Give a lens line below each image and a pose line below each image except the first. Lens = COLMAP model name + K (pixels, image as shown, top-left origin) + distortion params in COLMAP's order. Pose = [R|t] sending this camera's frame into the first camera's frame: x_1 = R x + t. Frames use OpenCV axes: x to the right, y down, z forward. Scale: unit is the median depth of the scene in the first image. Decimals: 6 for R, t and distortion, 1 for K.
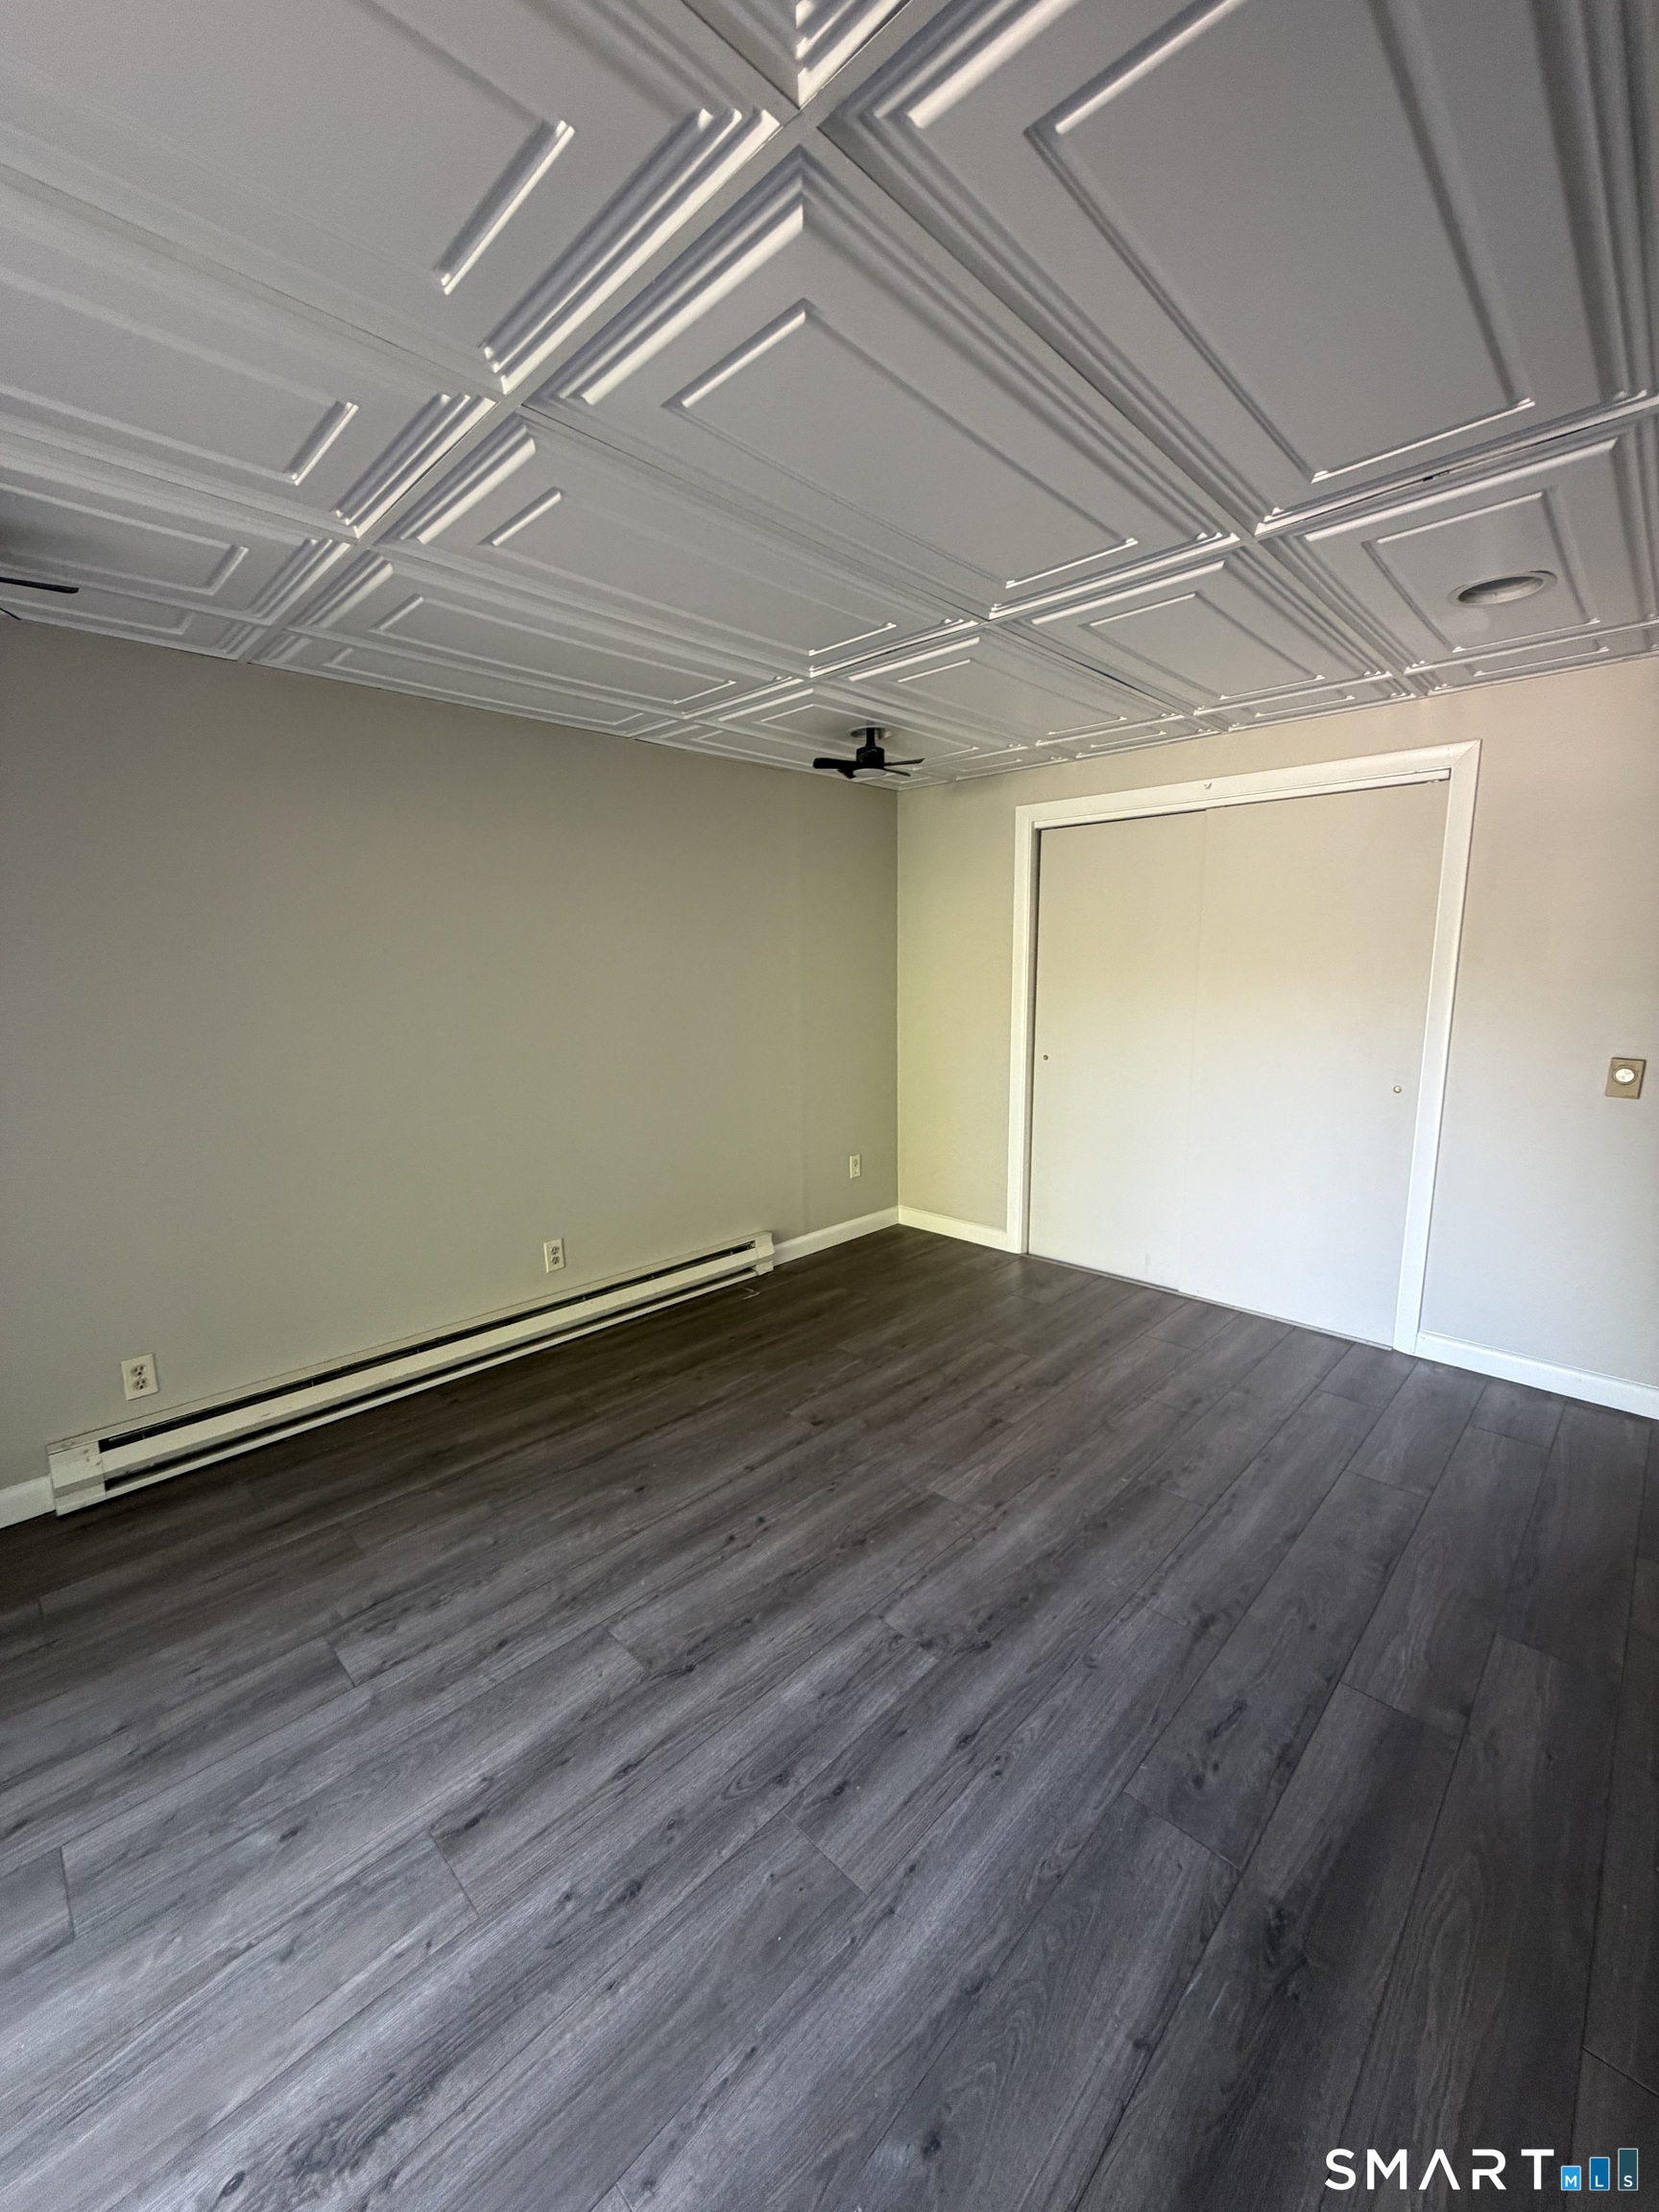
lens RADIAL K [[885.4, 0, 827.0], [0, 885.4, 1108.5], [0, 0, 1]] dist [0.001124, -0.000016]
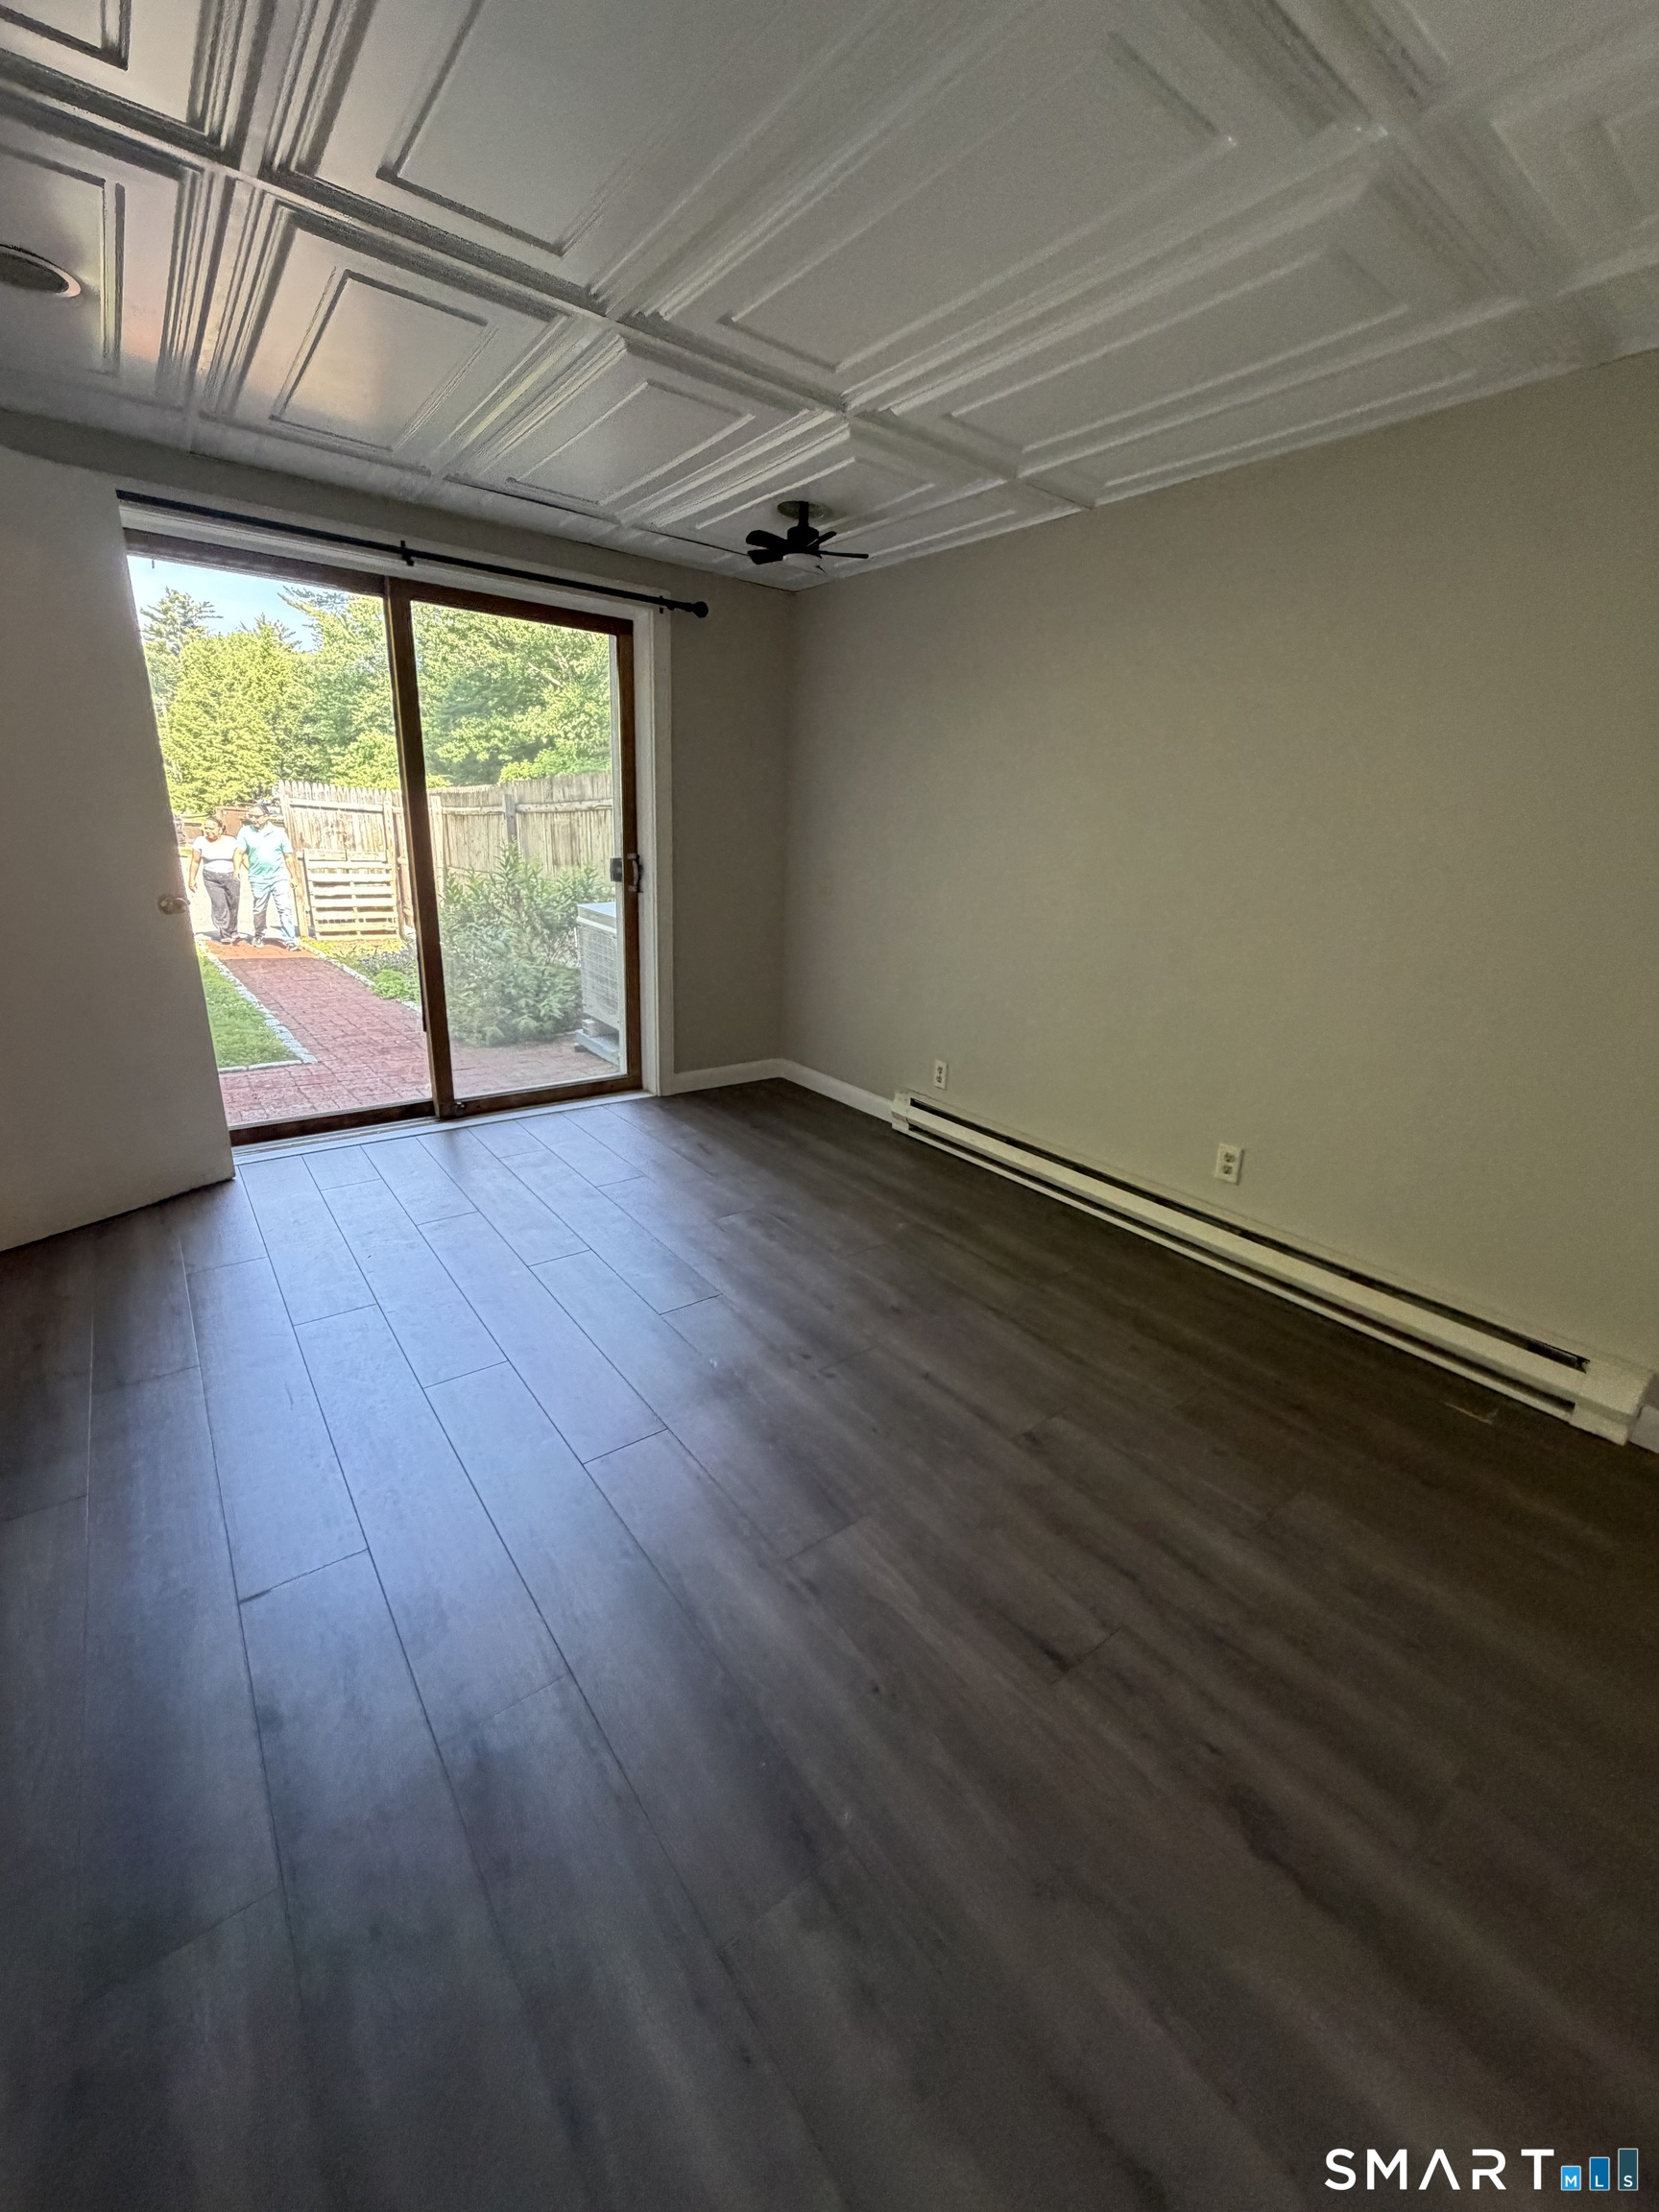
lens RADIAL K [[885.4, 0, 824.5], [0, 885.4, 1100.0], [0, 0, 1]] dist [0.001124, -0.000016]
pose [[-0.145602, 0.301289, -0.942351, 0.617723], [-0.206226, 0.922335, 0.326754, -0.097492], [0.967611, 0.241913, -0.072160, 0.840126]]
